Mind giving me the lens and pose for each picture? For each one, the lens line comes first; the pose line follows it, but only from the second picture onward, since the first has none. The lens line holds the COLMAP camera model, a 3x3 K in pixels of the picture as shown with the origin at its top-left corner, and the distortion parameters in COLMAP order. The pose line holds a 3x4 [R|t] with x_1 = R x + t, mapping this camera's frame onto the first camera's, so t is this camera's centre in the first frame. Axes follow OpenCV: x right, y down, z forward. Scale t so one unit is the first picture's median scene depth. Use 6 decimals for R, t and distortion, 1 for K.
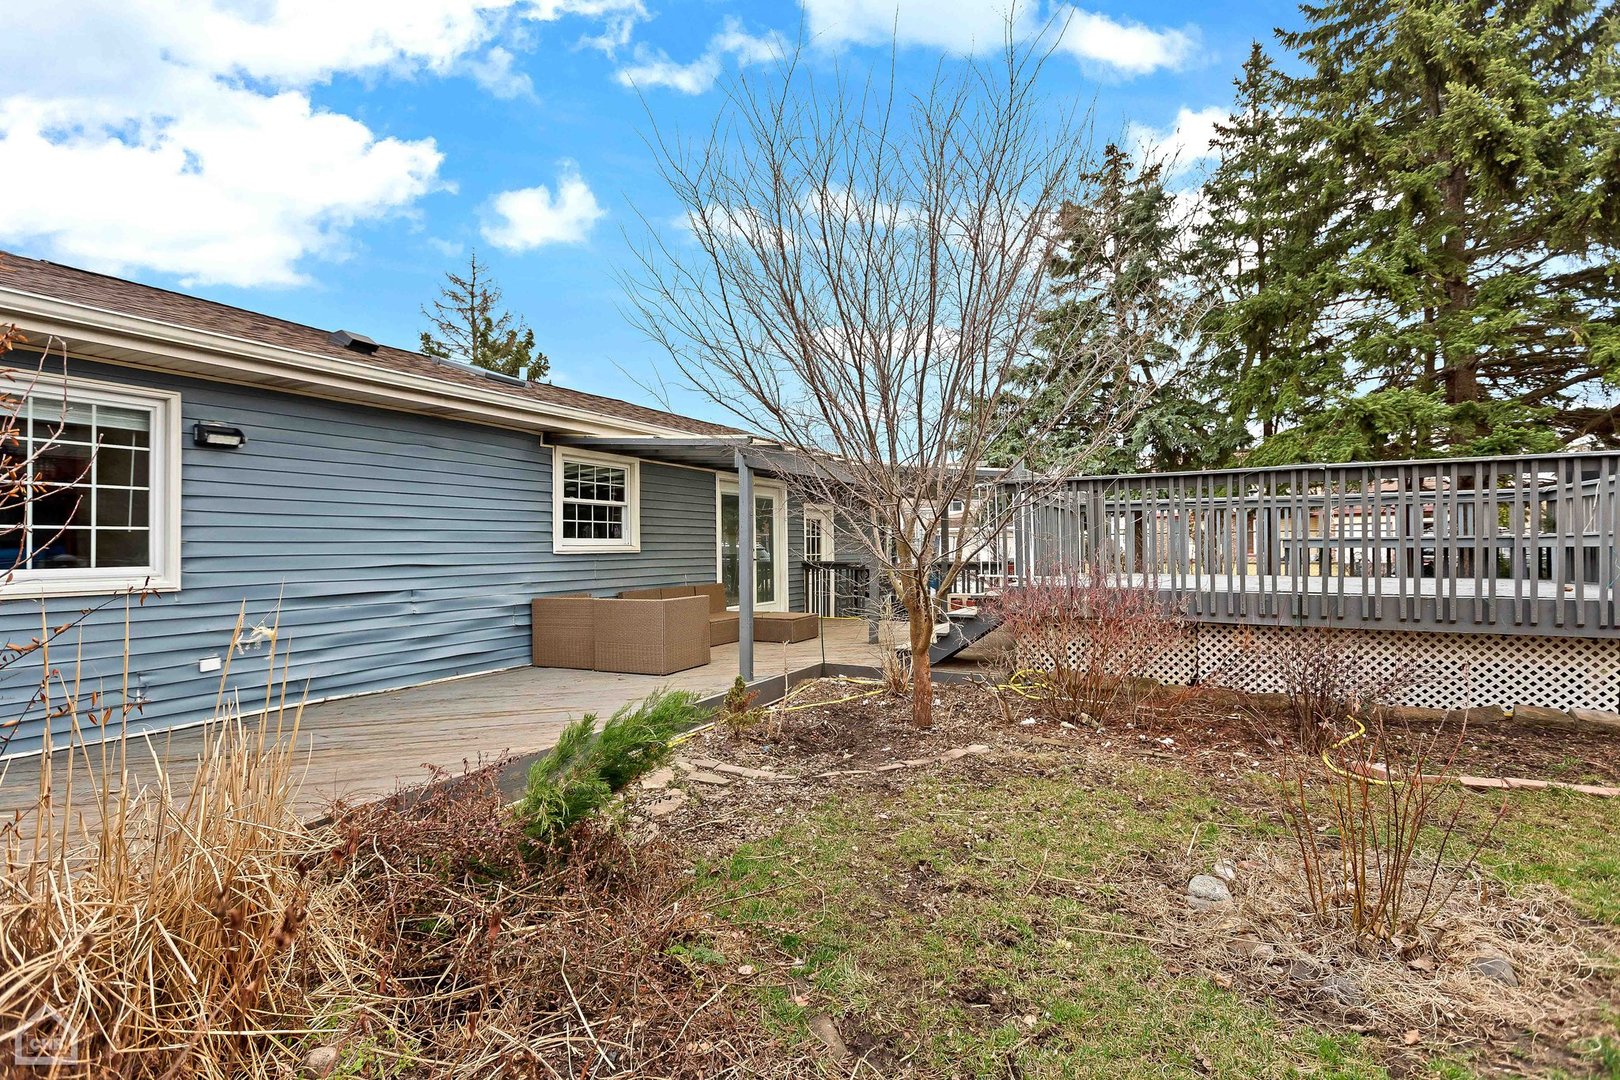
lens RADIAL K [[740.6, 0, 810.0], [0, 740.6, 540.0], [0, 0, 1]] dist [-0.000980, -0.000512]
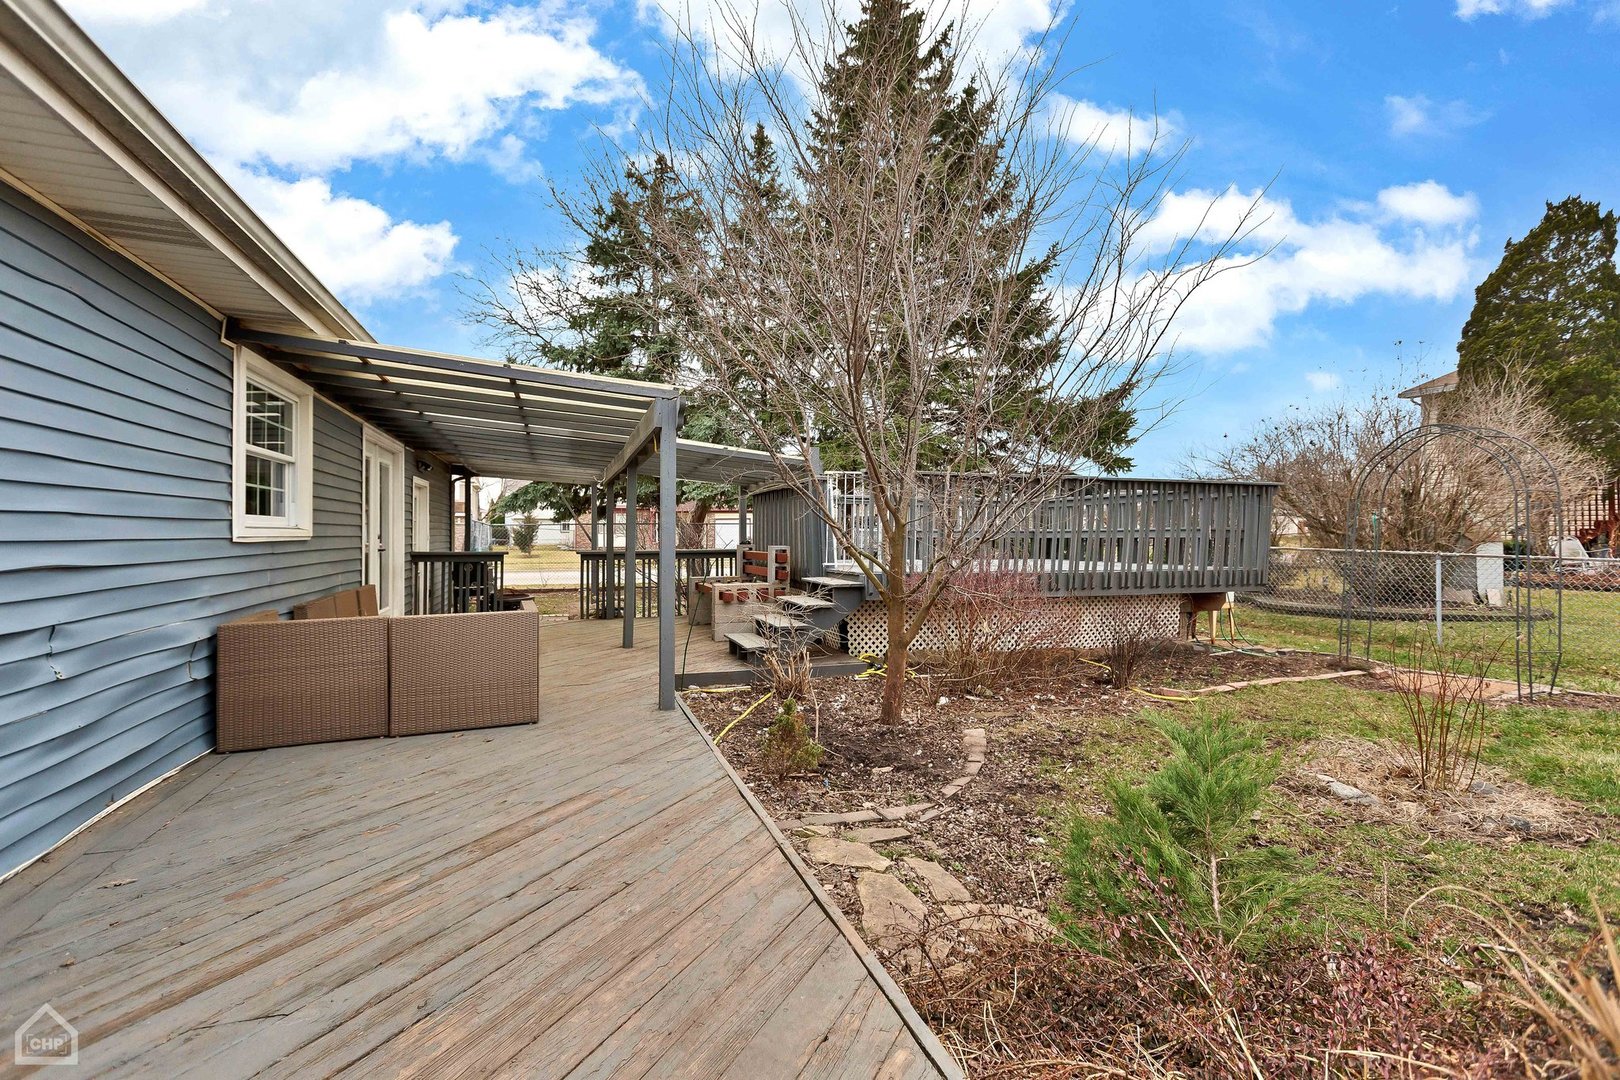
lens RADIAL K [[719.1, 0, 804.1], [0, 719.1, 534.7], [0, 0, 1]] dist [0.000988, 0.000206]
pose [[0.693481, 0.007608, 0.720435, -0.455612], [-0.013362, 0.999908, 0.002304, 0.006596], [-0.720351, -0.011224, 0.693519, 0.338206]]
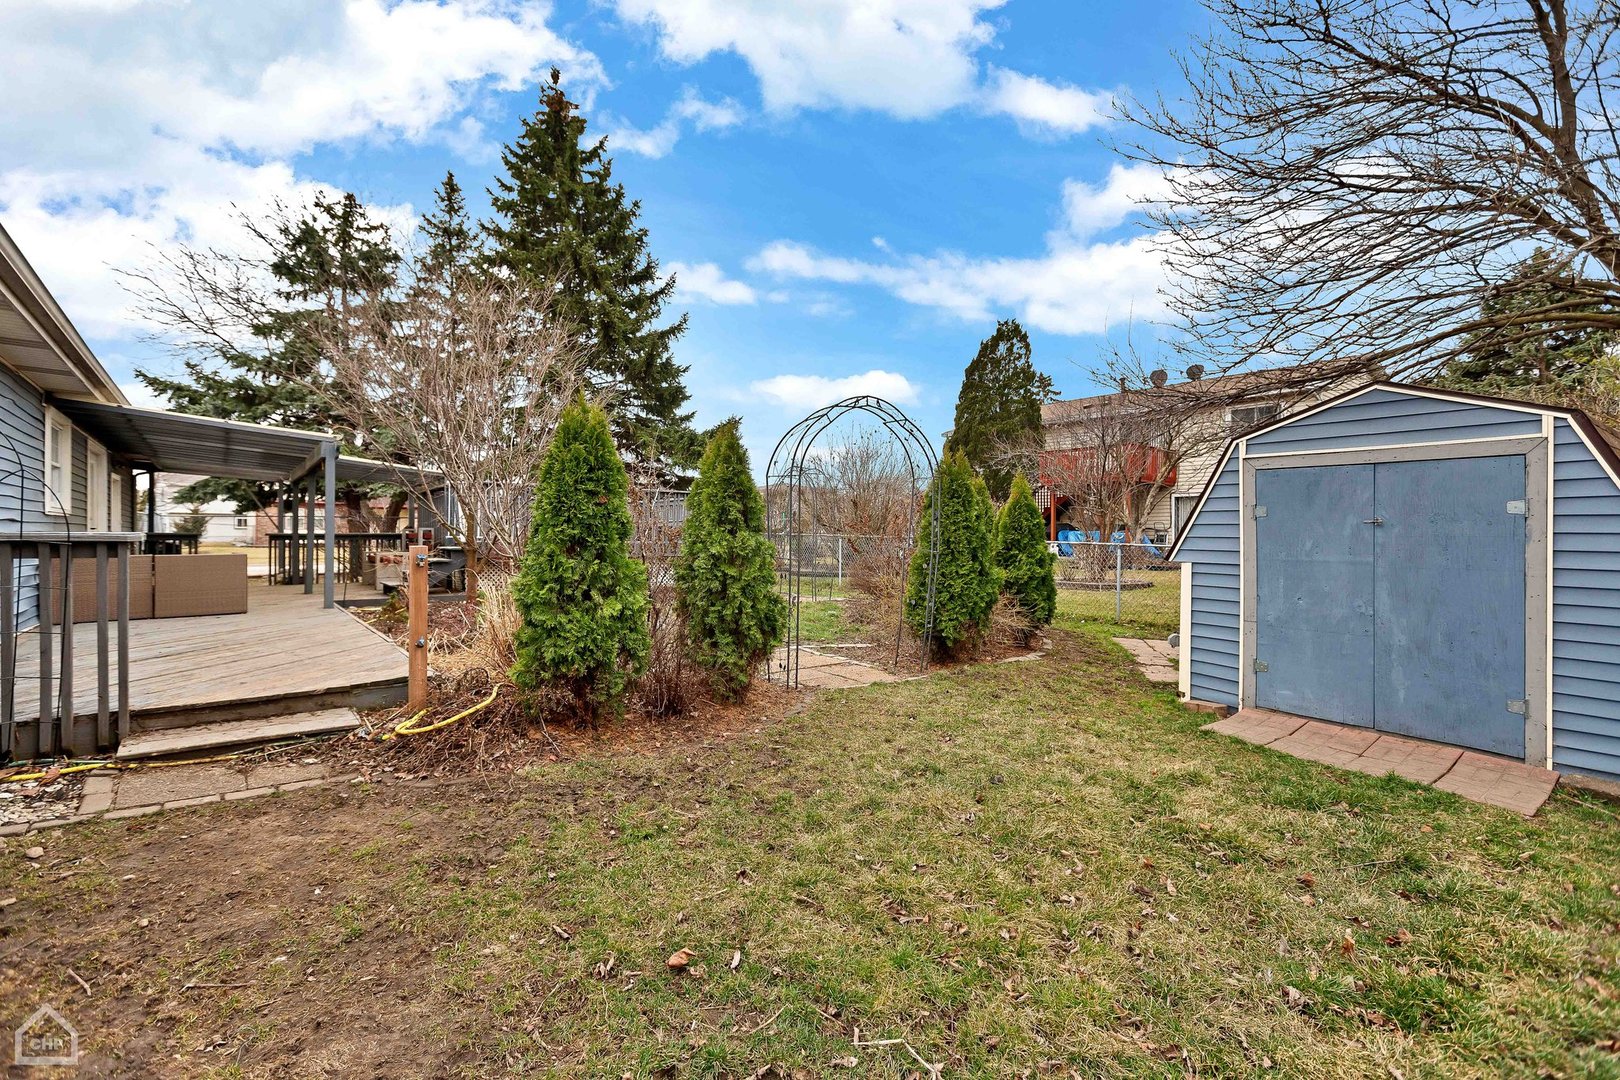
lens RADIAL K [[705.0, 0, 799.5], [0, 705.0, 539.2], [0, 0, 1]] dist [-0.001010, -0.000263]
pose [[0.401072, 0.004309, 0.916037, -0.842271], [-0.016132, 0.999867, 0.002360, 0.035811], [-0.915905, -0.015724, 0.401088, -0.322333]]
